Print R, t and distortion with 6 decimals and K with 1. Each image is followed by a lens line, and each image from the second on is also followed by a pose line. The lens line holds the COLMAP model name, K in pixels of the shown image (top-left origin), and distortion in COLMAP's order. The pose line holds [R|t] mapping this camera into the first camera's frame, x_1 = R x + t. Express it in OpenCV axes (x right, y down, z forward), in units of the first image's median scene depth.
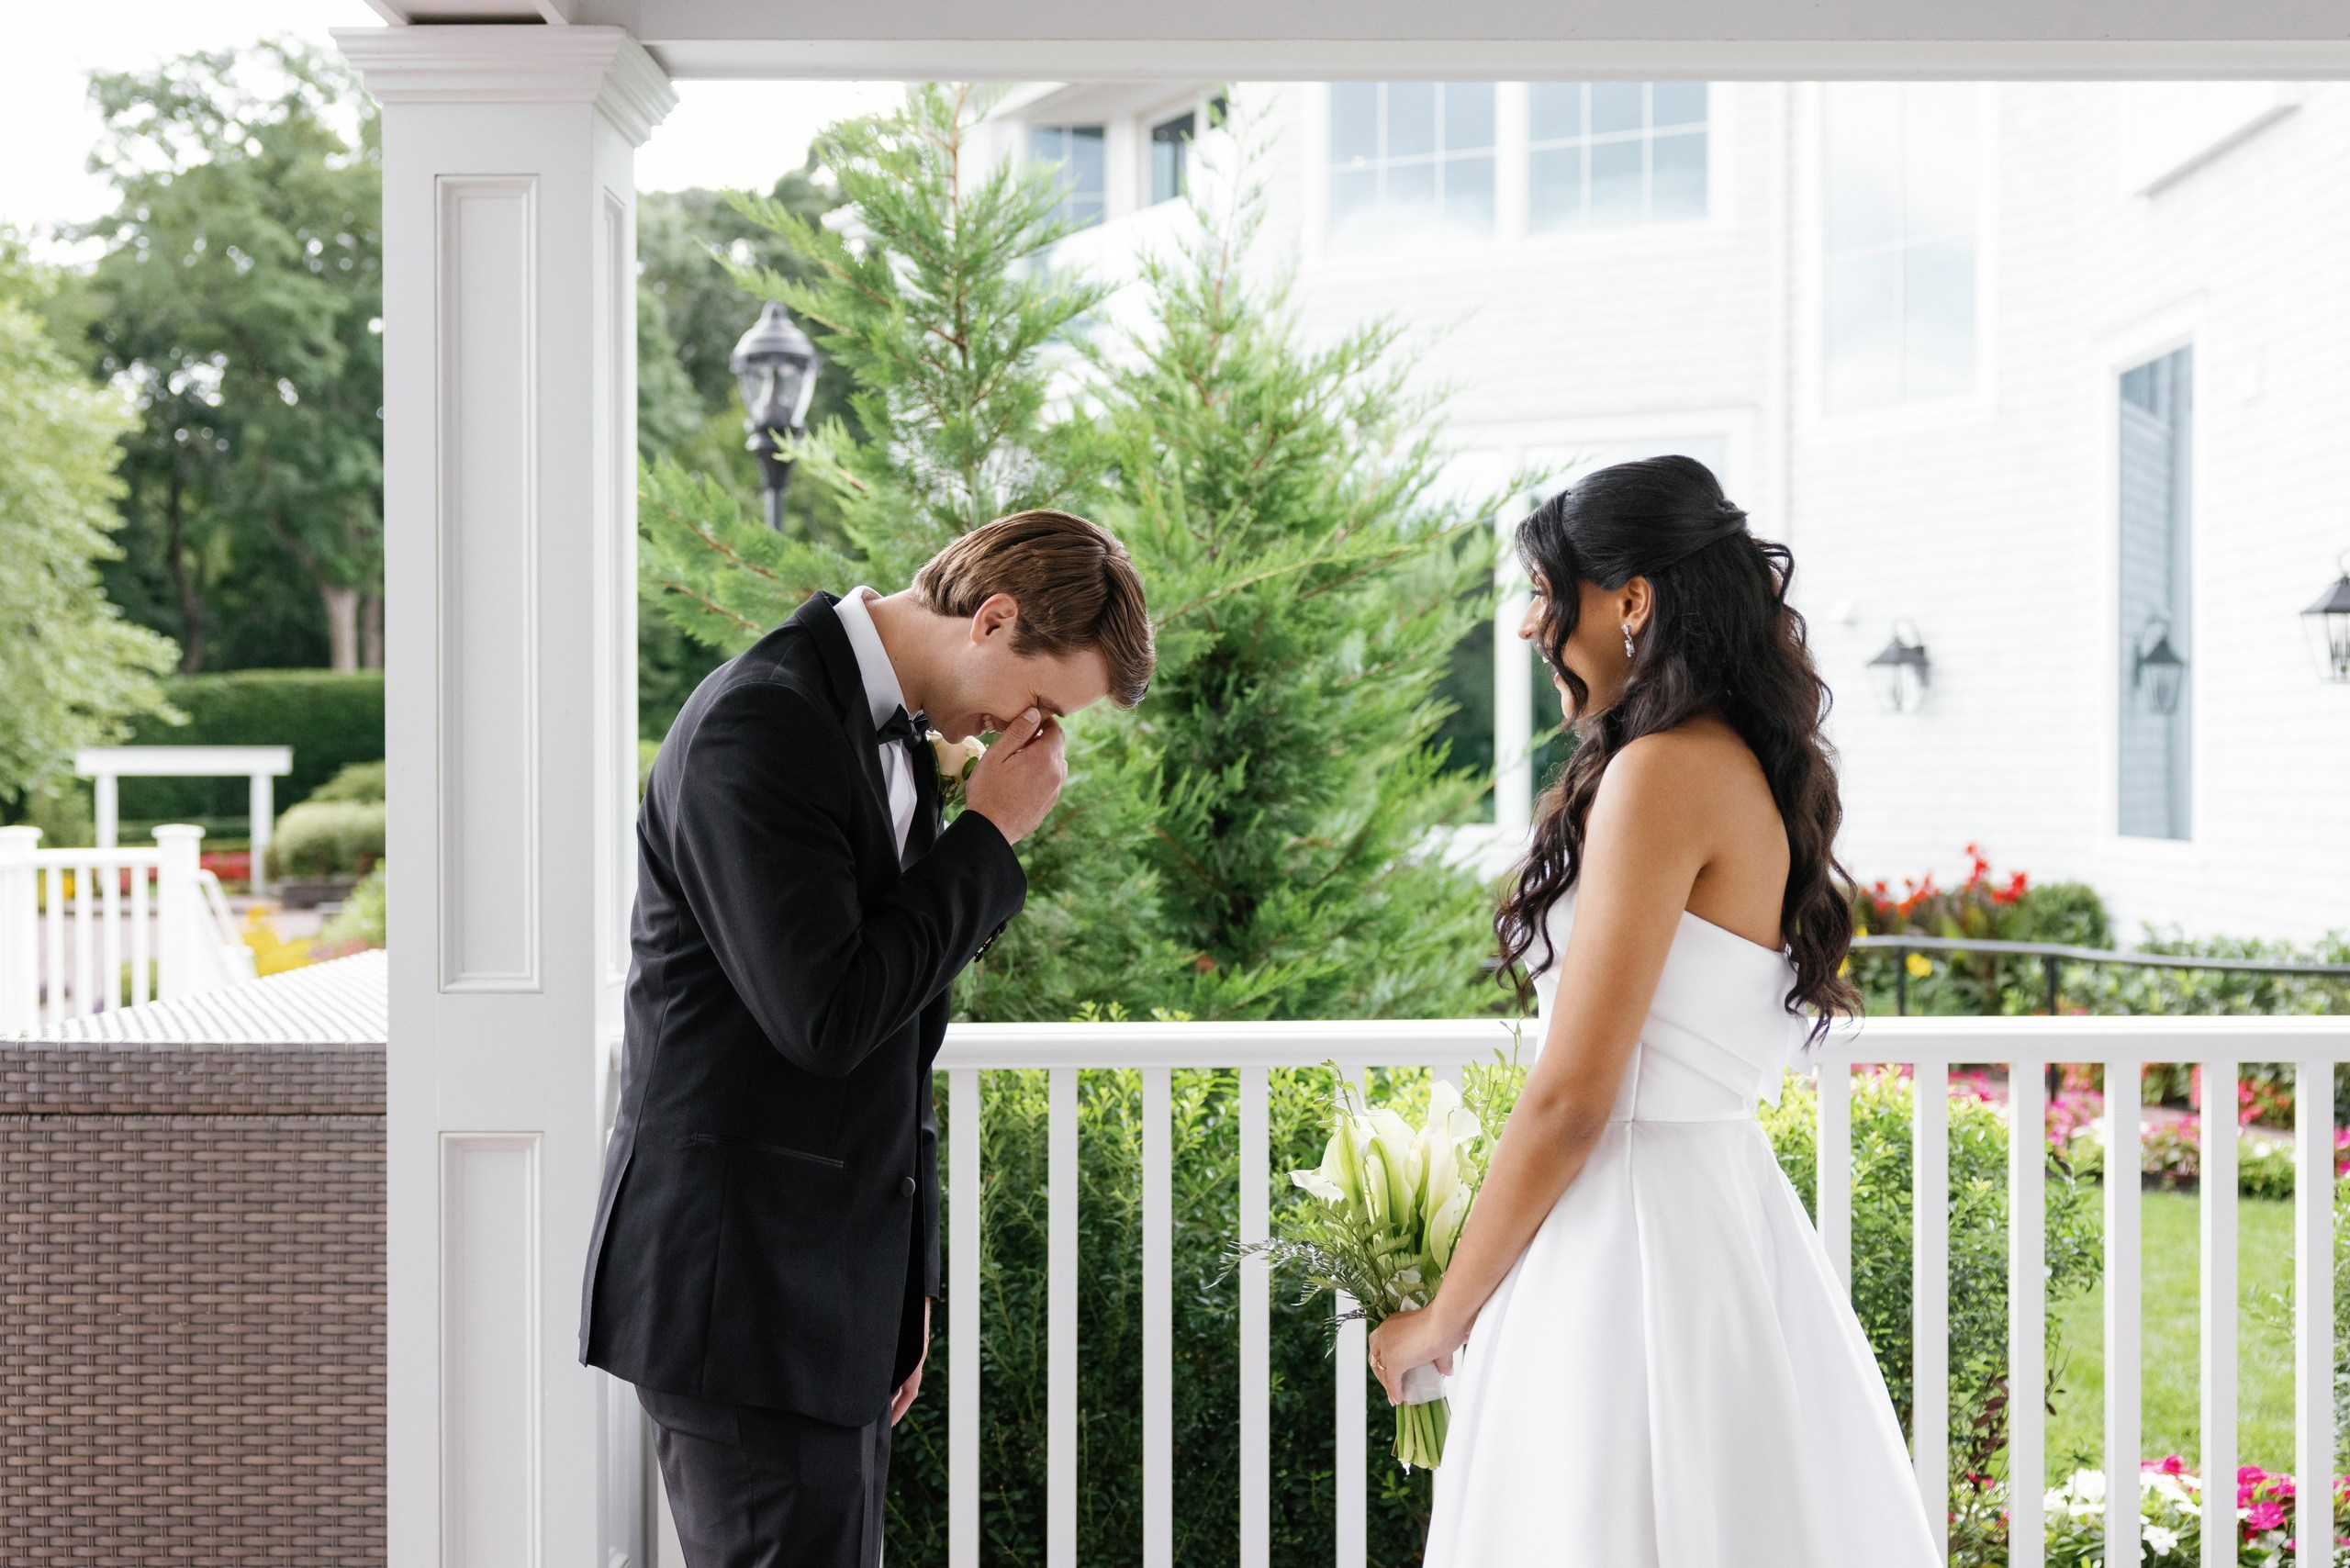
lens RADIAL K [[4087.2, 0, 1278.6], [0, 4087.2, 889.9], [0, 0, 1]] dist [-0.008976, 0.031359]
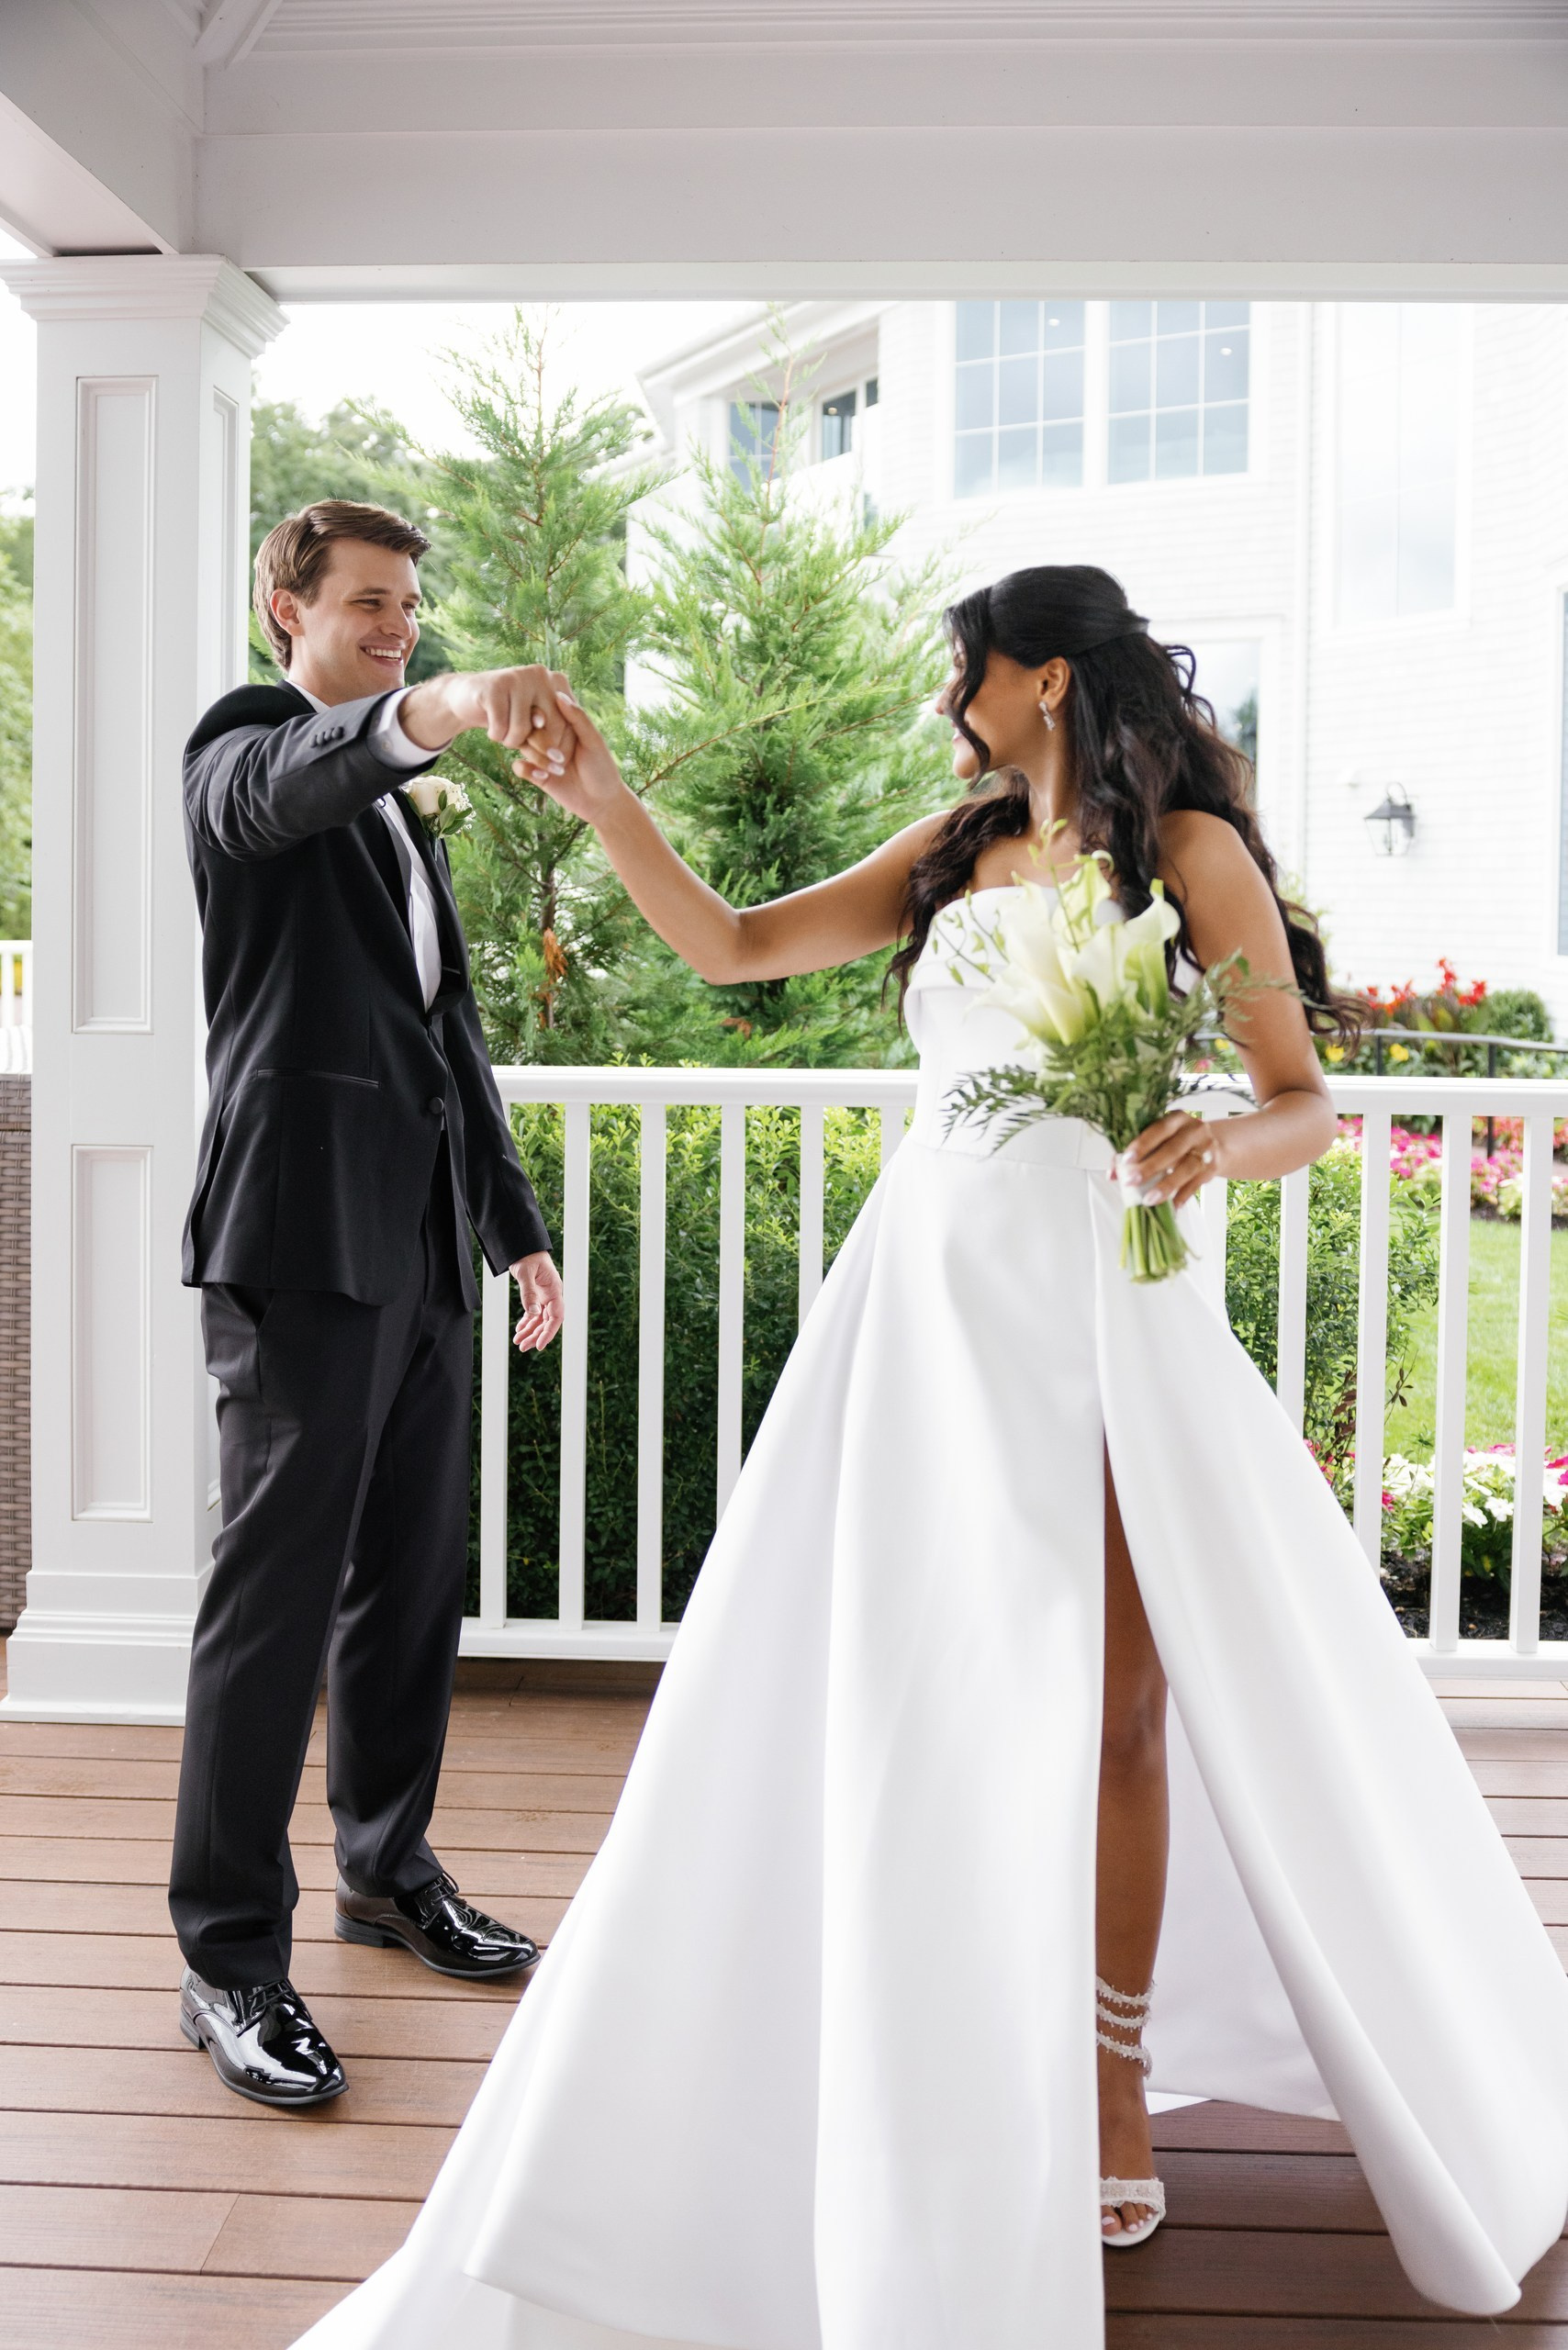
lens RADIAL K [[2926.2, 0, 738.1], [0, 2926.2, 1117.5], [0, 0, 1]] dist [-0.119586, 0.036595]
pose [[0.994586, 0.018021, -0.102339, 0.070740], [-0.014176, 0.999170, 0.038179, 0.011237], [0.102942, -0.036522, 0.994017, 0.110256]]
